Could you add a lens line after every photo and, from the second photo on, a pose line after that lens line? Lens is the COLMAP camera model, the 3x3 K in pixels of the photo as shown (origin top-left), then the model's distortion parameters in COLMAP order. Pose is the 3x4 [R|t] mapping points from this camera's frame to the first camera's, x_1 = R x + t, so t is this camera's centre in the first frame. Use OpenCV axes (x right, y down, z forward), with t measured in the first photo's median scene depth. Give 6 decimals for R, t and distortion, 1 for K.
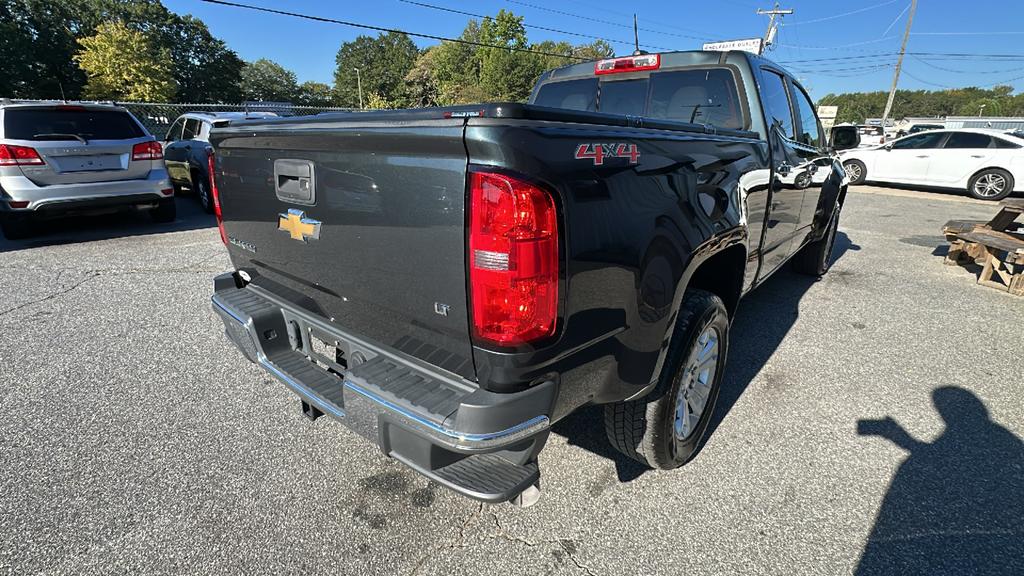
lens RADIAL K [[466.1, 0, 514.7], [0, 466.1, 285.0], [0, 0, 1]] dist [-0.001258, 0.000328]
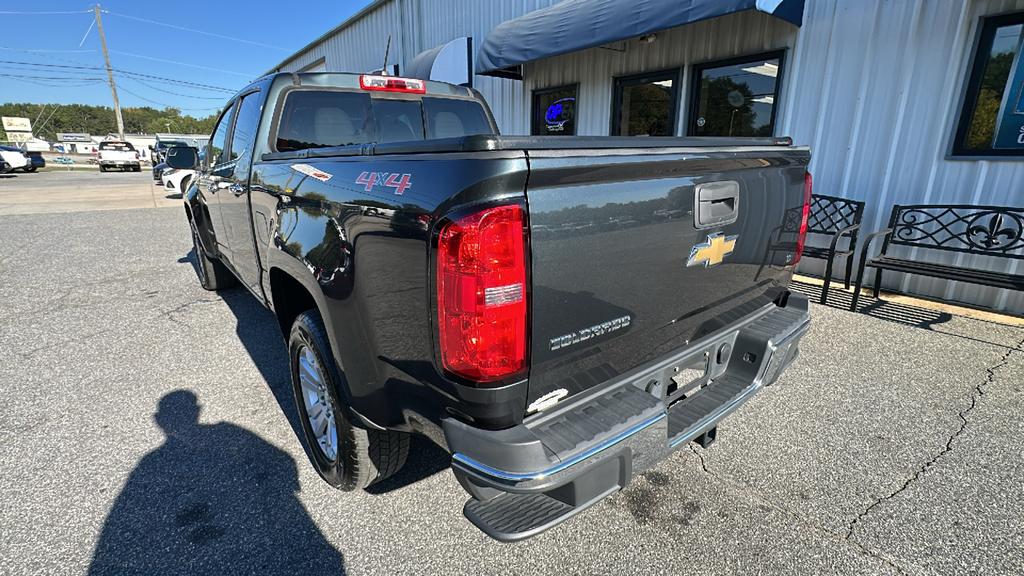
lens RADIAL K [[466.1, 0, 512.8], [0, 466.1, 286.3], [0, 0, 1]] dist [-0.001258, 0.000328]
pose [[0.202700, -0.292485, 0.934540, -1.118724], [0.318135, 0.922253, 0.219636, -0.305426], [-0.926123, 0.252789, 0.279990, 0.856558]]
